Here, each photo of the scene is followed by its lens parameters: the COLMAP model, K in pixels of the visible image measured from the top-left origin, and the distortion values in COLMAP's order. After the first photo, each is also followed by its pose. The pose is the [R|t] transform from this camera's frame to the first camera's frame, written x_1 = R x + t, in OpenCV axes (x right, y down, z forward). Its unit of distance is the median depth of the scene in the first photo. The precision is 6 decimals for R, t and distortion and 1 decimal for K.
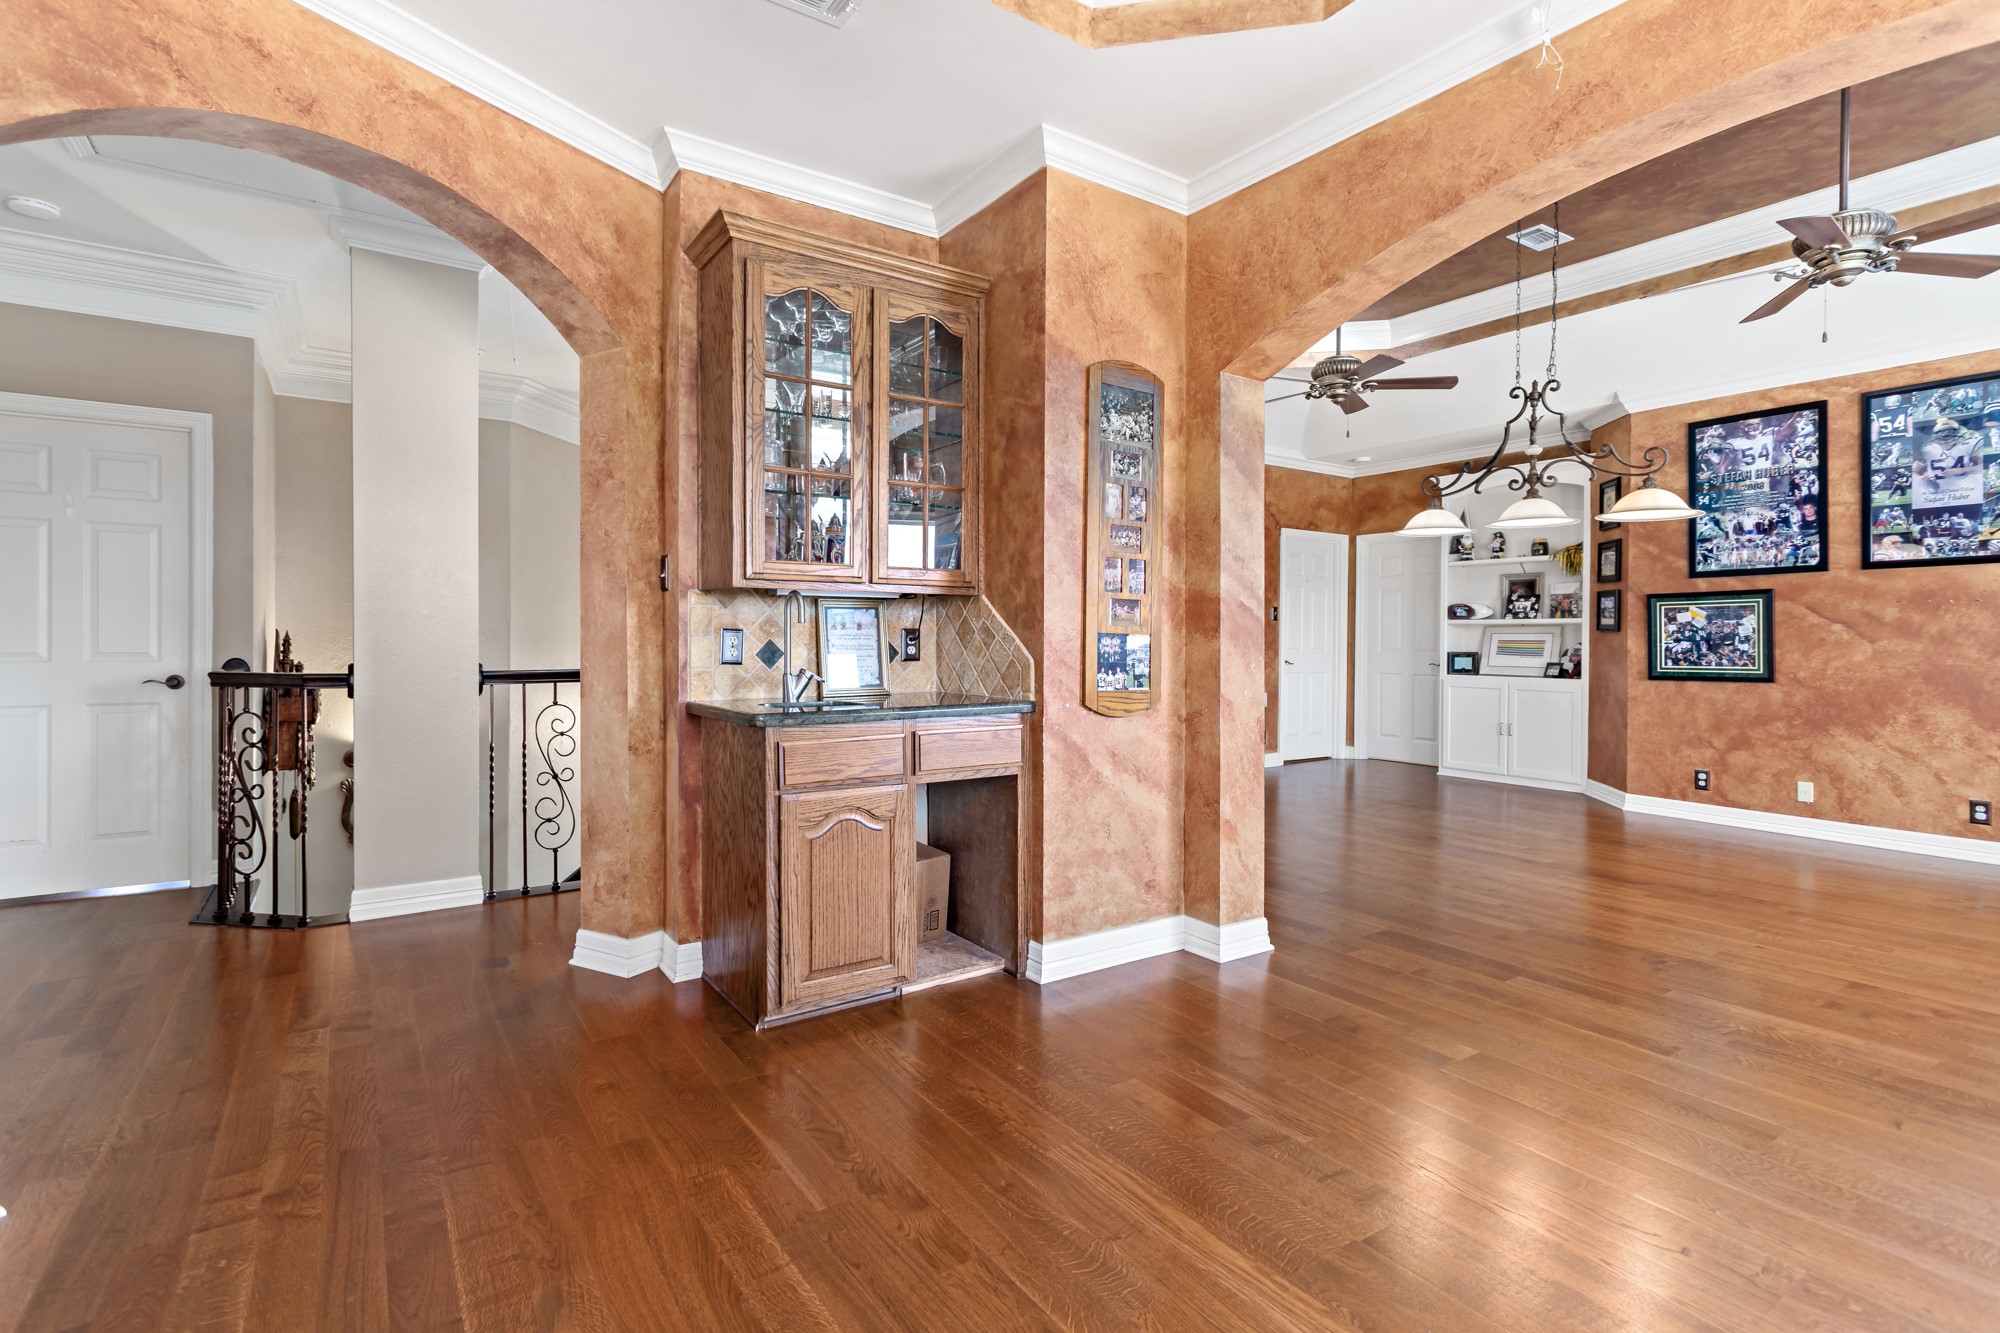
lens RADIAL K [[952.0, 0, 988.5], [0, 952.0, 652.7], [0, 0, 1]] dist [0.009840, -0.001480]
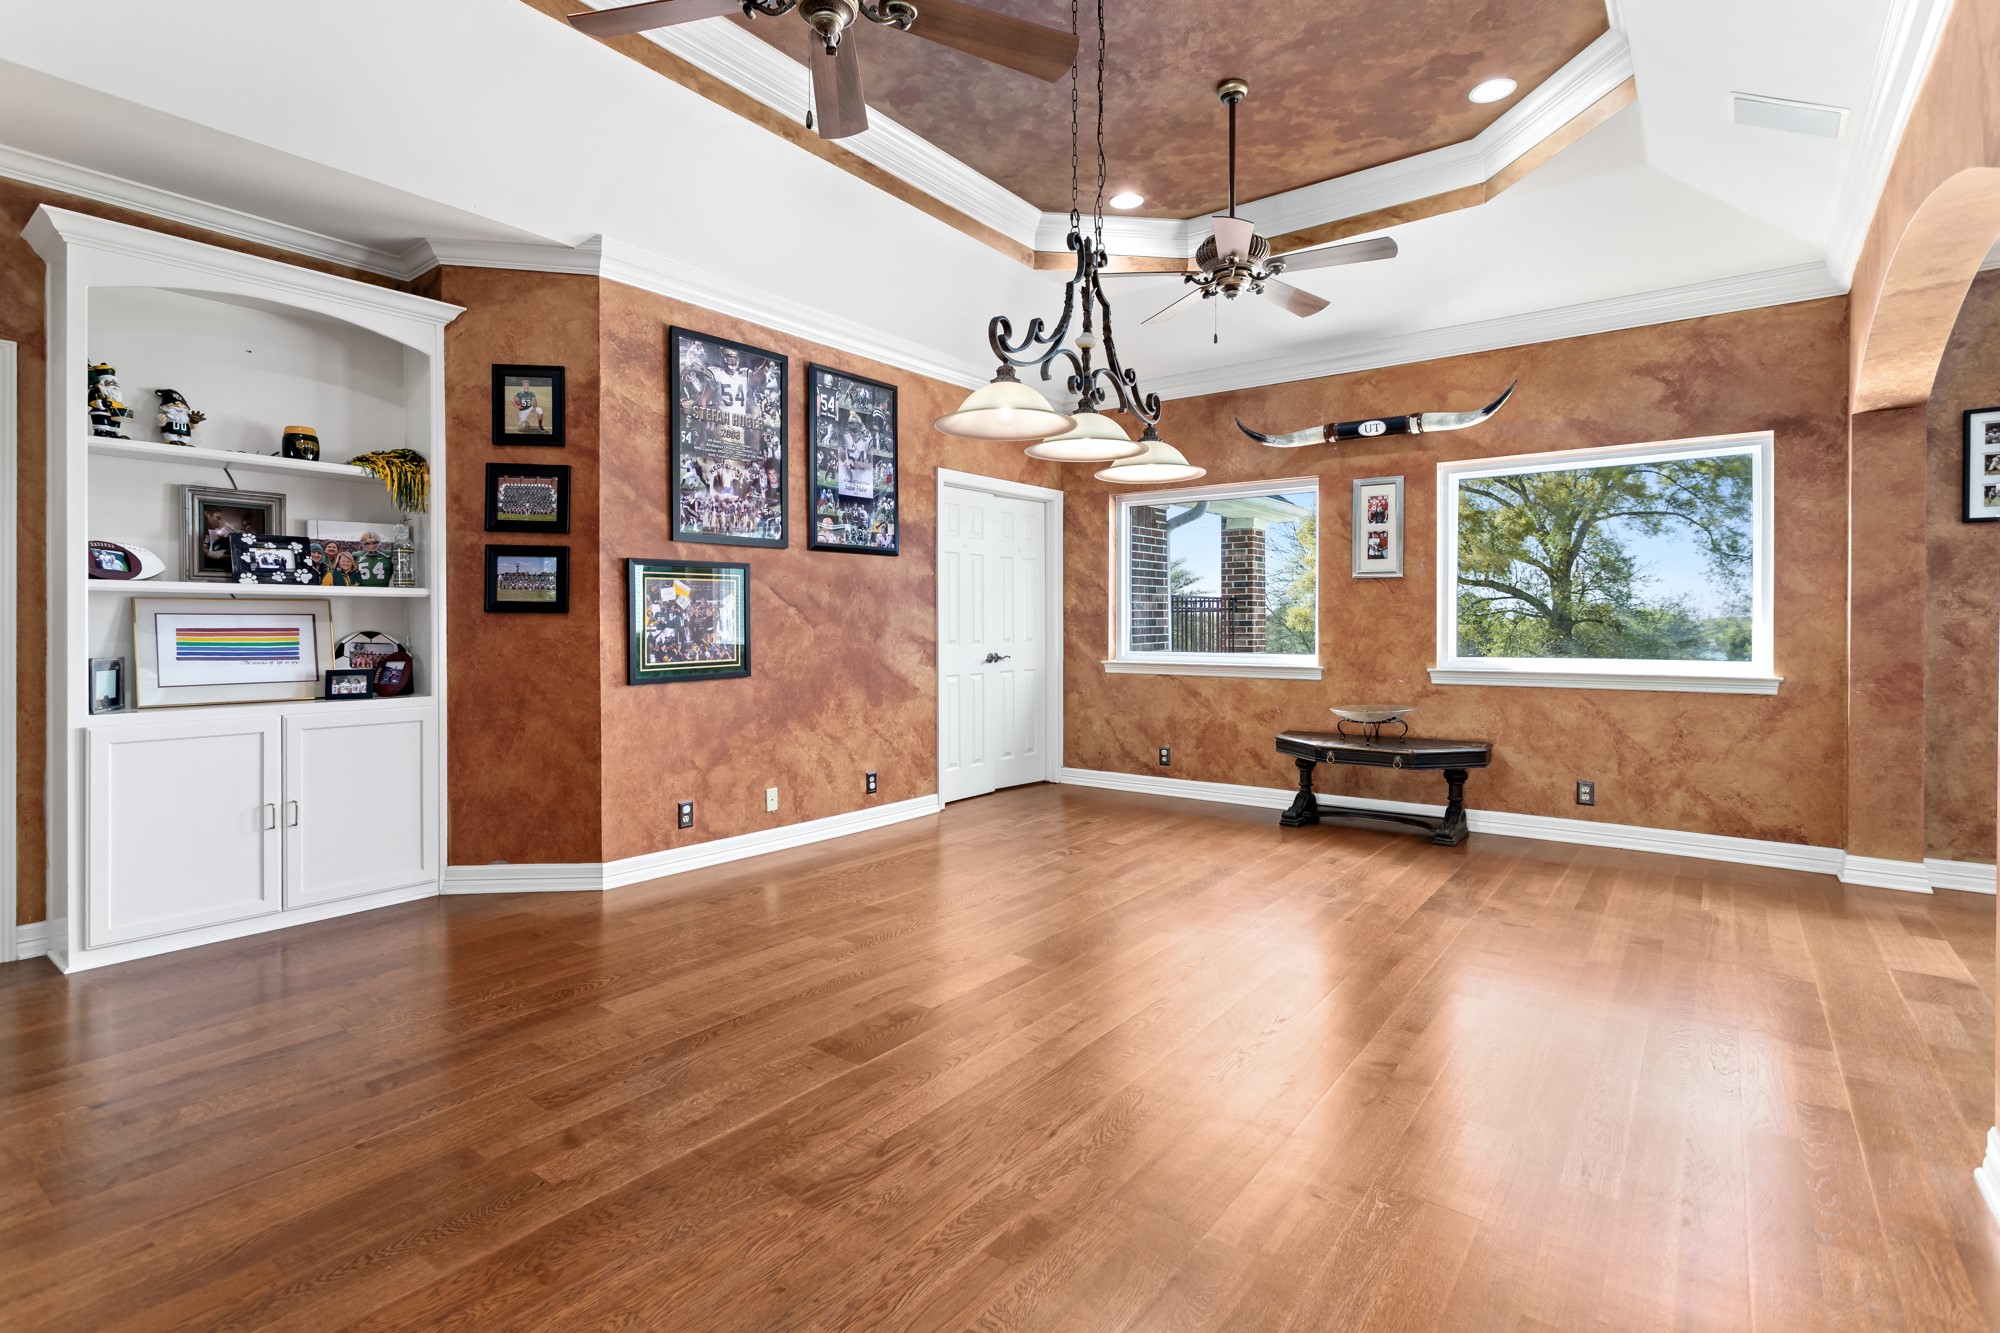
lens RADIAL K [[952.0, 0, 1008.8], [0, 952.0, 628.6], [0, 0, 1]] dist [0.009840, -0.001480]
pose [[-0.320703, -0.008033, 0.947146, -0.034452], [0.015038, 0.999795, 0.013571, -0.018224], [-0.947061, 0.018596, -0.320516, 1.058476]]
